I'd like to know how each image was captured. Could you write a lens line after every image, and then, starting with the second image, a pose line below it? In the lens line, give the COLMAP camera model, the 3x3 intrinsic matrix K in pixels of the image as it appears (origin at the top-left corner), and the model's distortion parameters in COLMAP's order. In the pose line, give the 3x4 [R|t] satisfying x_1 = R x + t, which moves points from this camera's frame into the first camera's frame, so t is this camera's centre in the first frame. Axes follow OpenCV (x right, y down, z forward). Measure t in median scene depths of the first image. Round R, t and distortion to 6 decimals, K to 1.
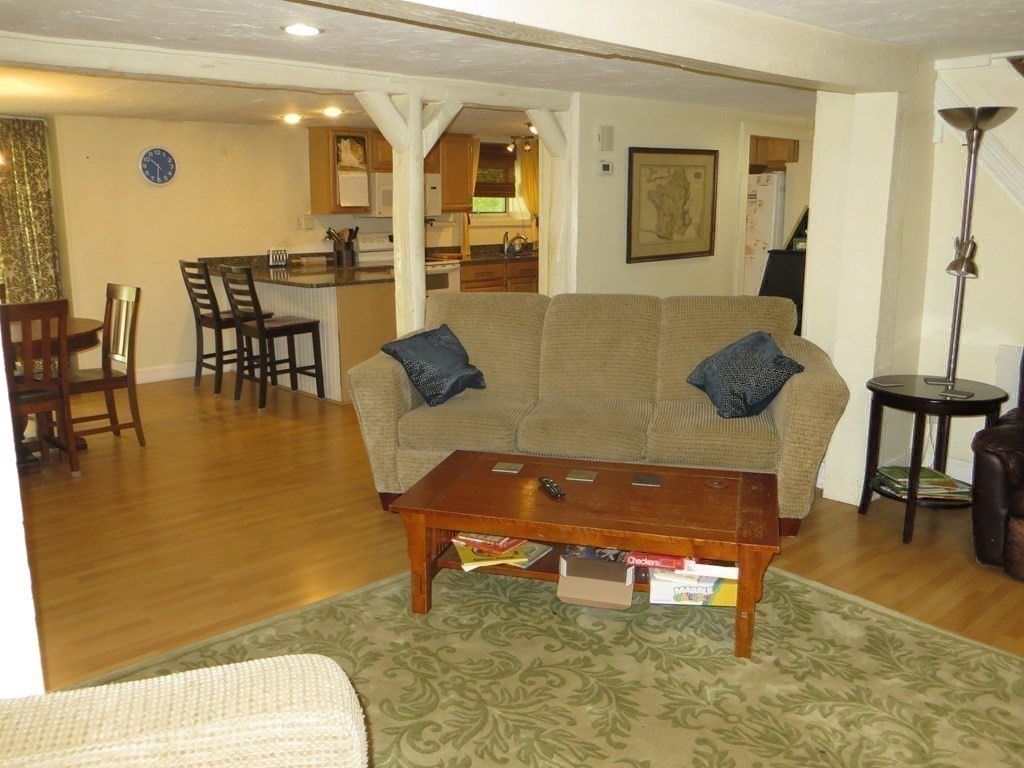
lens RADIAL K [[926.9, 0, 512.0], [0, 926.9, 384.0], [0, 0, 1]] dist [0.012668, 0.009340]
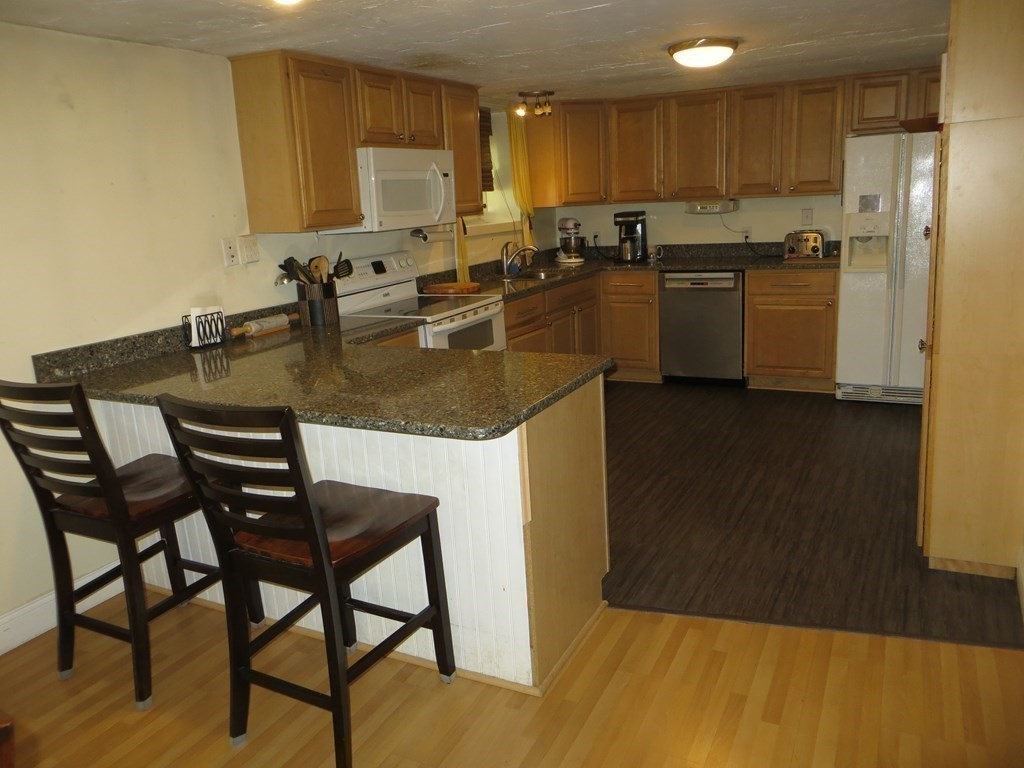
lens RADIAL K [[785.0, 0, 512.0], [0, 785.0, 384.0], [0, 0, 1]] dist [-0.003424, -0.004912]
pose [[0.932694, -0.128664, 0.336937, -0.234760], [0.118150, 0.991653, 0.051619, -0.105299], [-0.340767, -0.008336, 0.940111, 0.538948]]
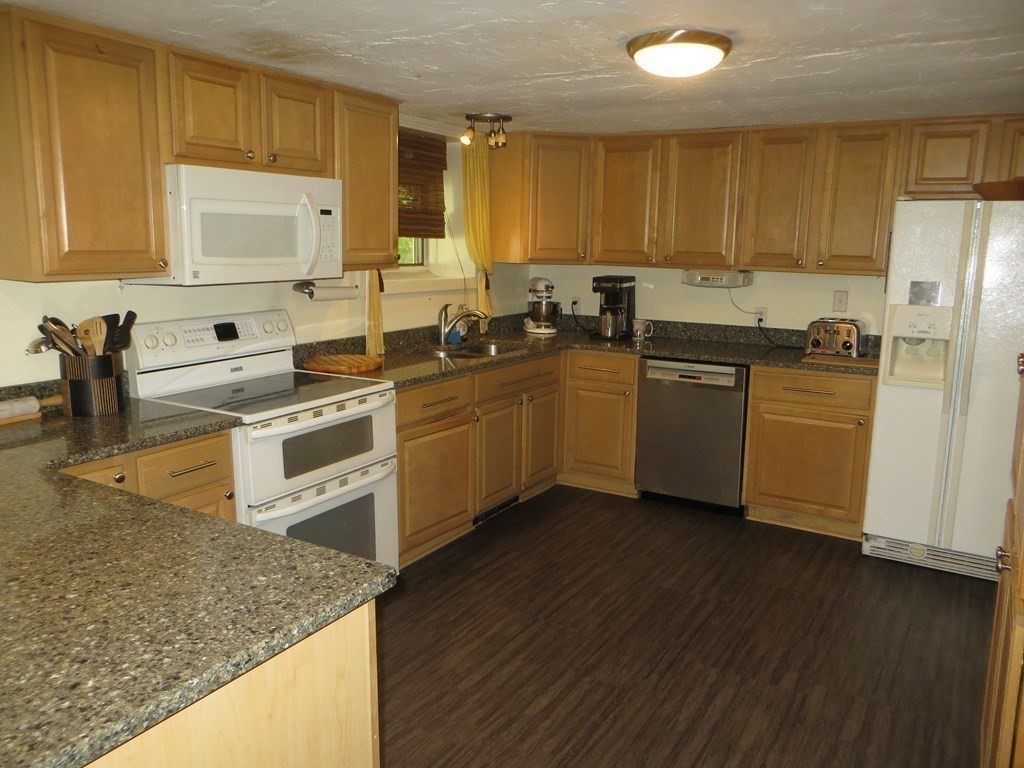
lens RADIAL K [[773.9, 0, 512.0], [0, 773.9, 384.0], [0, 0, 1]] dist [-0.009364, -0.000399]
pose [[0.957318, -0.033670, 0.287070, -0.110419], [0.036765, 0.999309, -0.005396, -0.132629], [-0.286690, 0.015720, 0.957894, 0.660280]]
